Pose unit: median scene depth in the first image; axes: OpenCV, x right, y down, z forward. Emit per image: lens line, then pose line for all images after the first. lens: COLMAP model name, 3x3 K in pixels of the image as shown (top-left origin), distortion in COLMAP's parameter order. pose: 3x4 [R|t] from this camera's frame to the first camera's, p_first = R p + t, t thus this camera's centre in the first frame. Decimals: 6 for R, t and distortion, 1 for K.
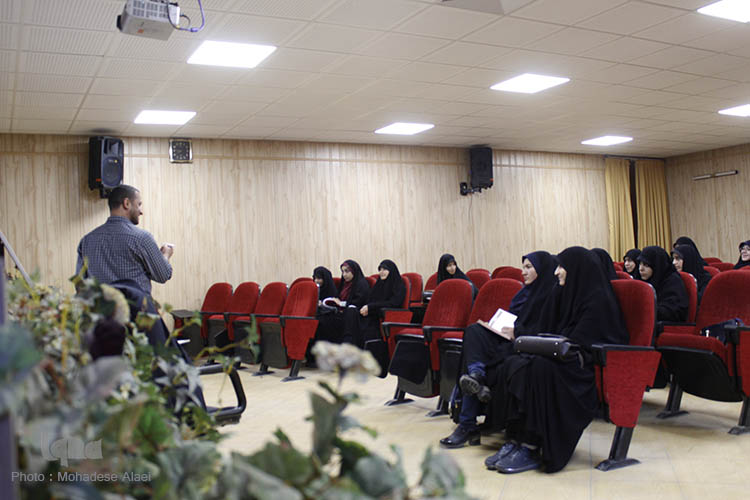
lens RADIAL K [[720.3, 0, 375.0], [0, 720.3, 250.0], [0, 0, 1]] dist [-0.001503, 0.005639]
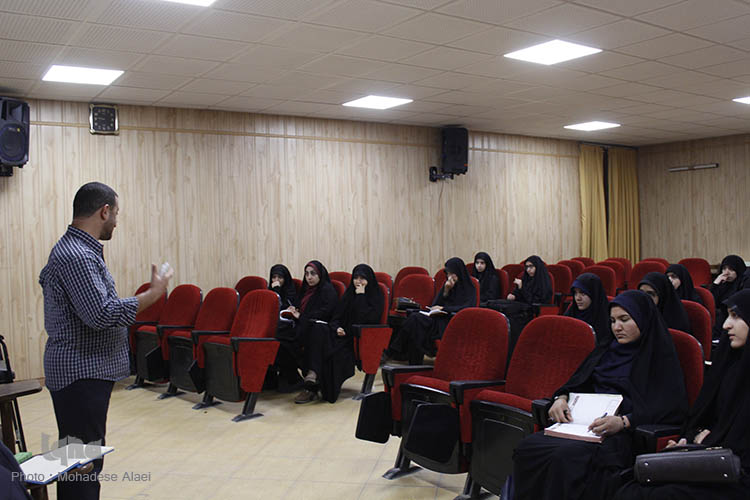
lens RADIAL K [[712.9, 0, 375.0], [0, 712.9, 250.0], [0, 0, 1]] dist [-0.036985, 0.017577]
pose [[0.994522, 0.020731, 0.102452, -0.039034], [-0.024348, 0.999119, 0.034178, -0.022015], [-0.101653, -0.036485, 0.994151, 0.148408]]
